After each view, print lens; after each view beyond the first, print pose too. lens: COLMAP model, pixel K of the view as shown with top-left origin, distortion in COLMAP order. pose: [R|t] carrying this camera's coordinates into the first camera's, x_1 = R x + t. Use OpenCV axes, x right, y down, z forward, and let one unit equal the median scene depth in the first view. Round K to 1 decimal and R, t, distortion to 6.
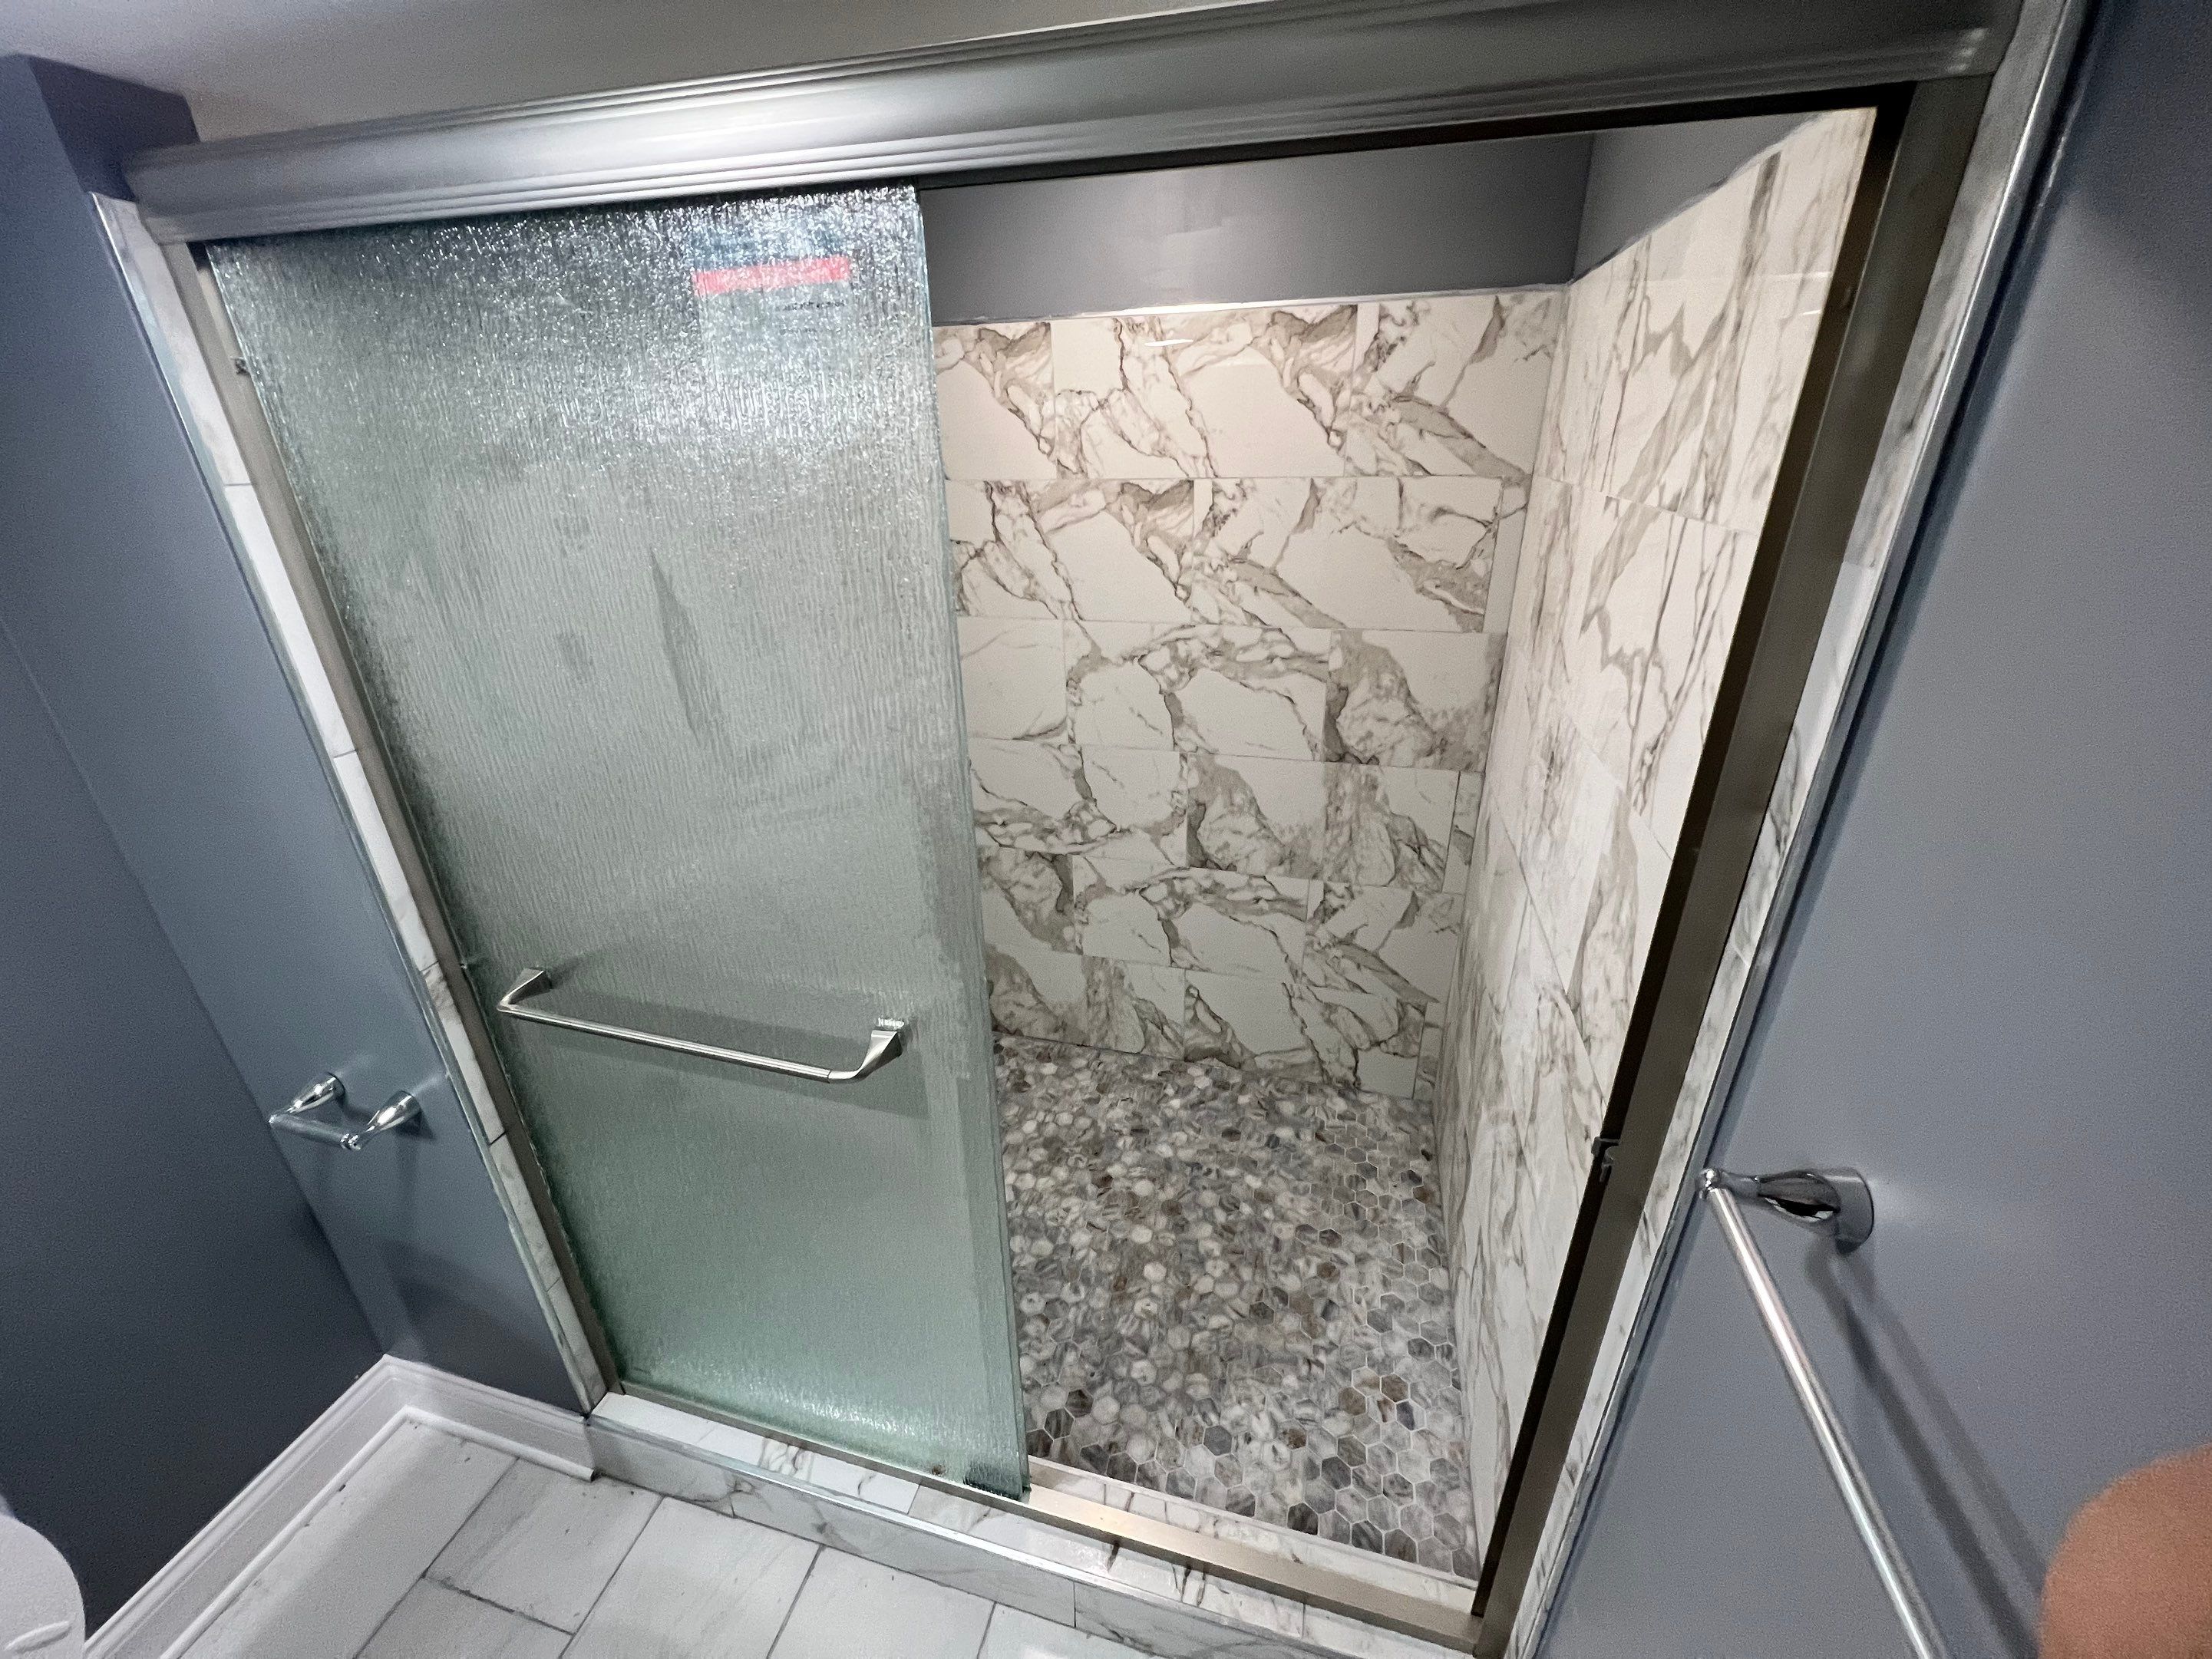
lens RADIAL K [[885.7, 0, 1098.9], [0, 885.7, 830.2], [0, 0, 1]] dist [0.002435, 0.000397]
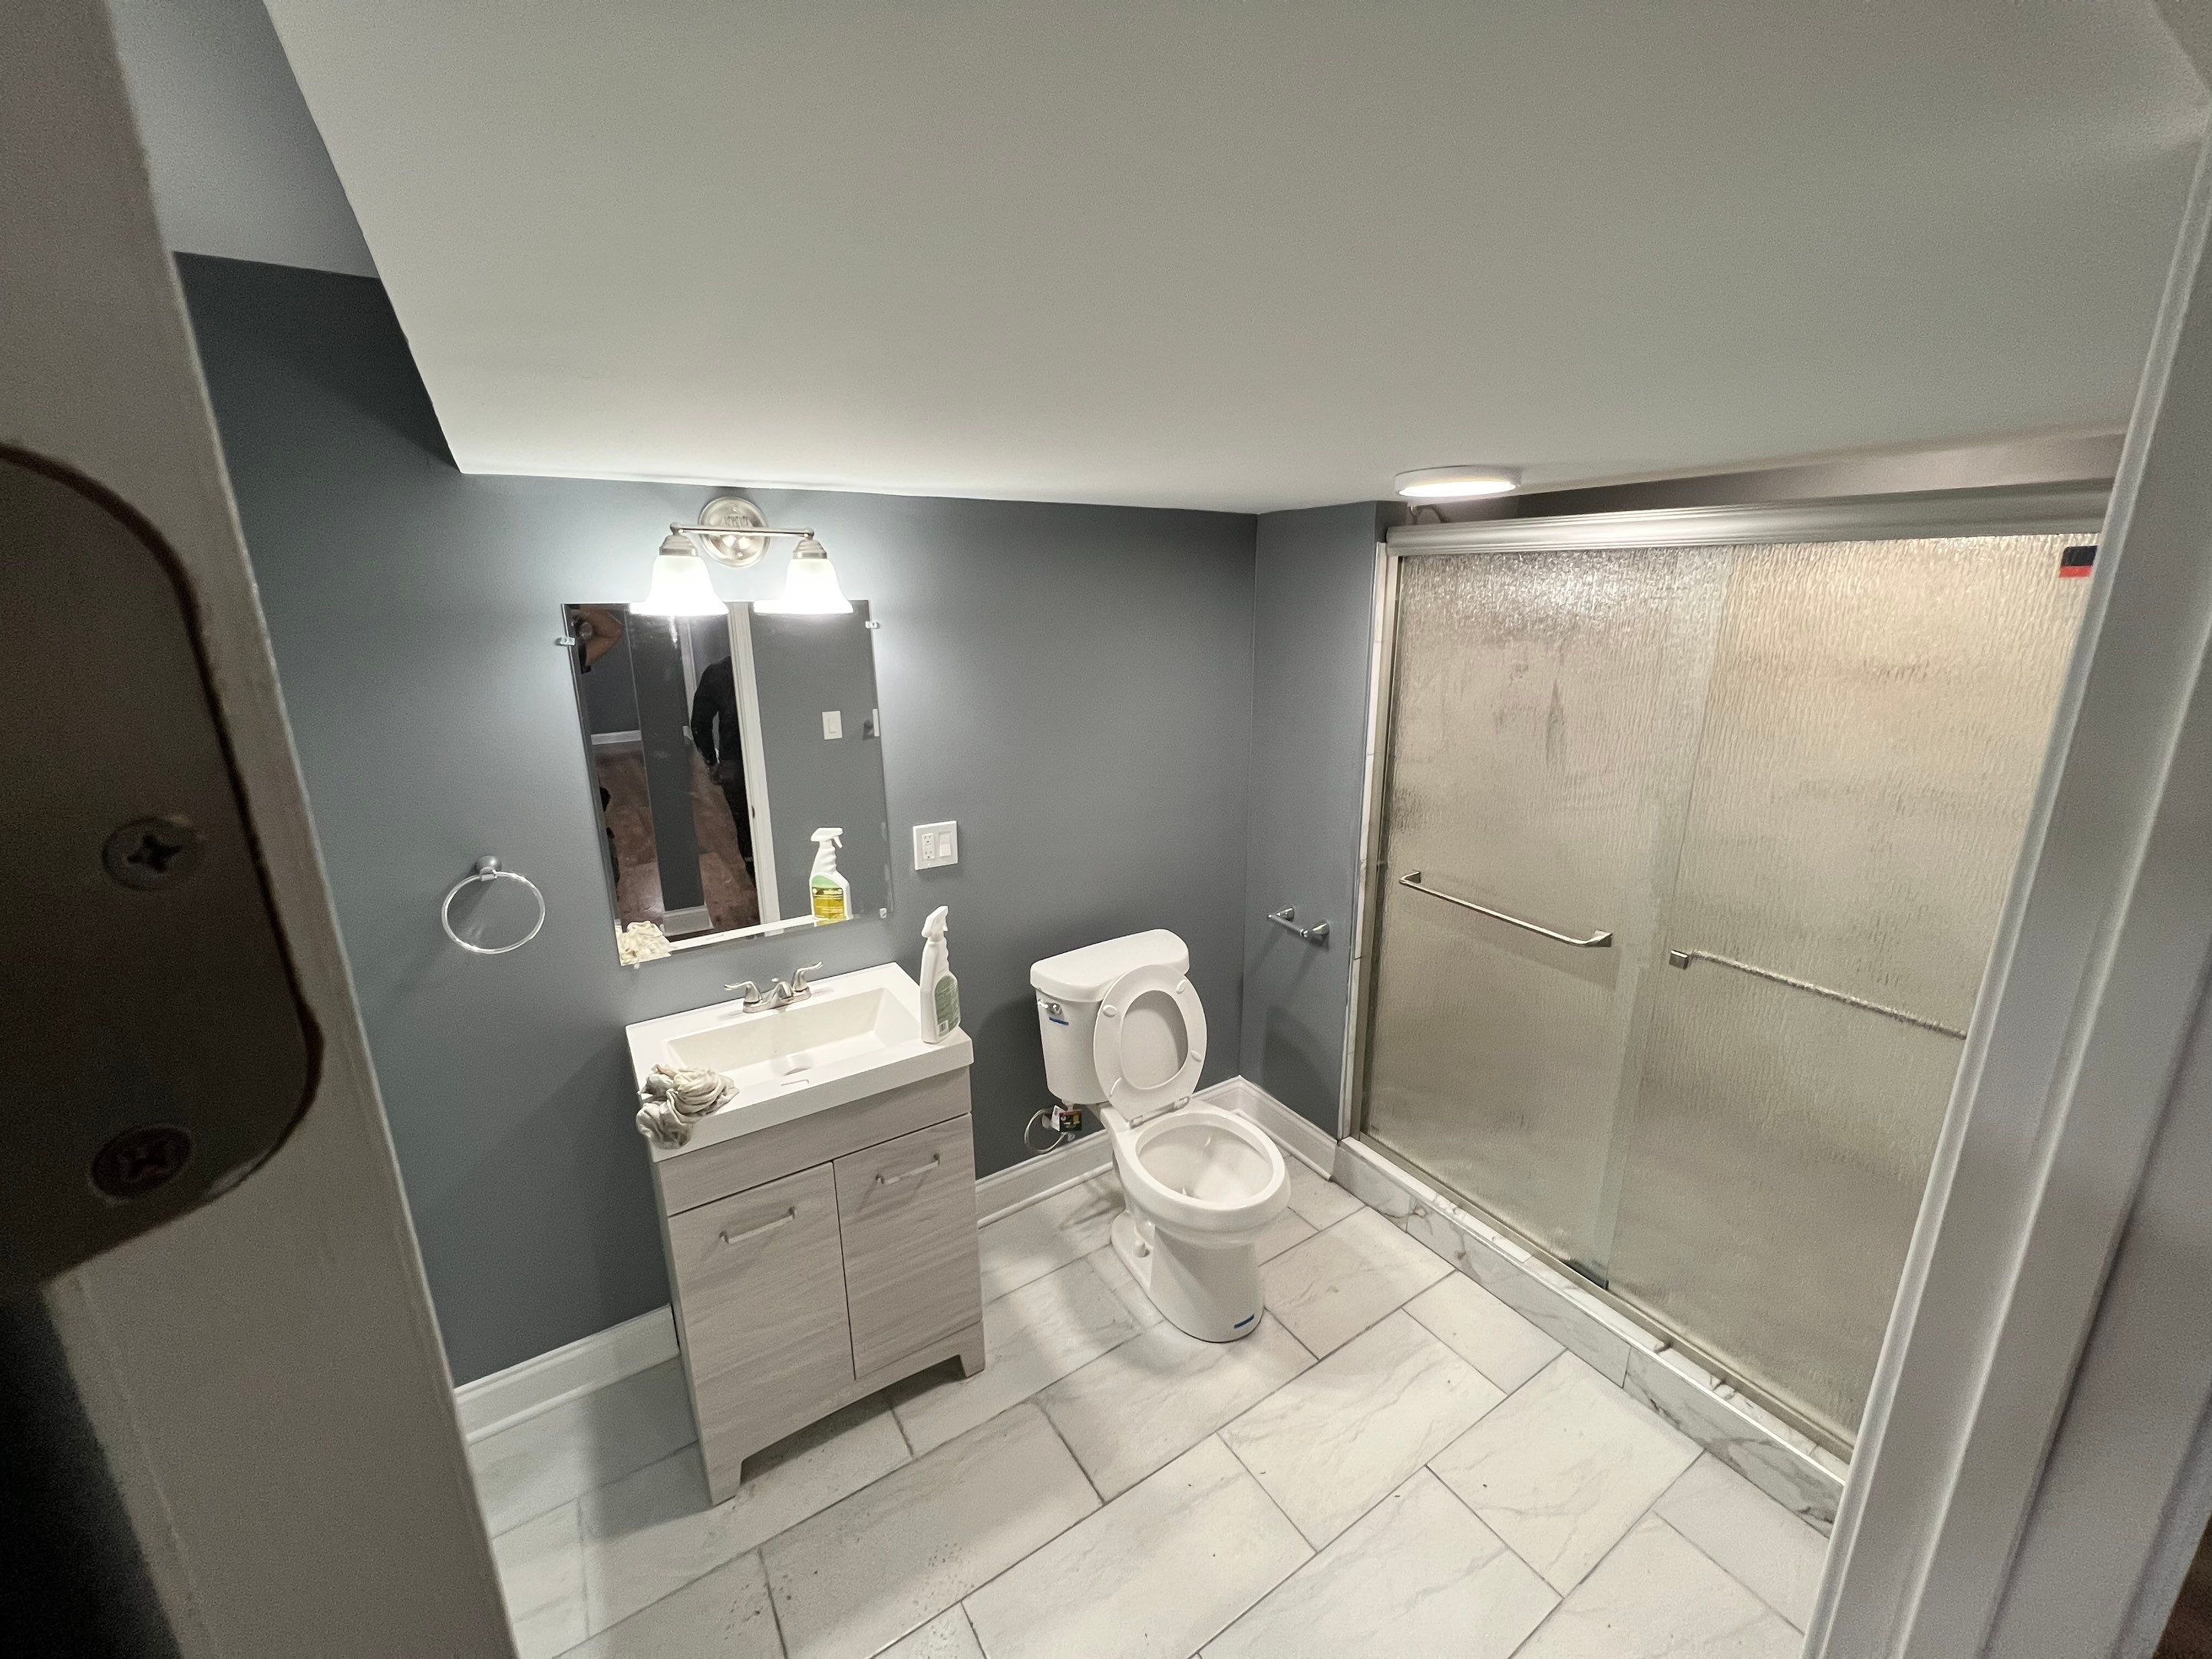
lens RADIAL K [[885.7, 0, 1099.5], [0, 885.7, 824.4], [0, 0, 1]] dist [0.002435, 0.000397]
pose [[0.737596, 0.187623, -0.648652, 0.108473], [-0.287013, 0.956639, -0.049661, 0.296416], [0.611208, 0.222801, 0.759463, -0.830846]]
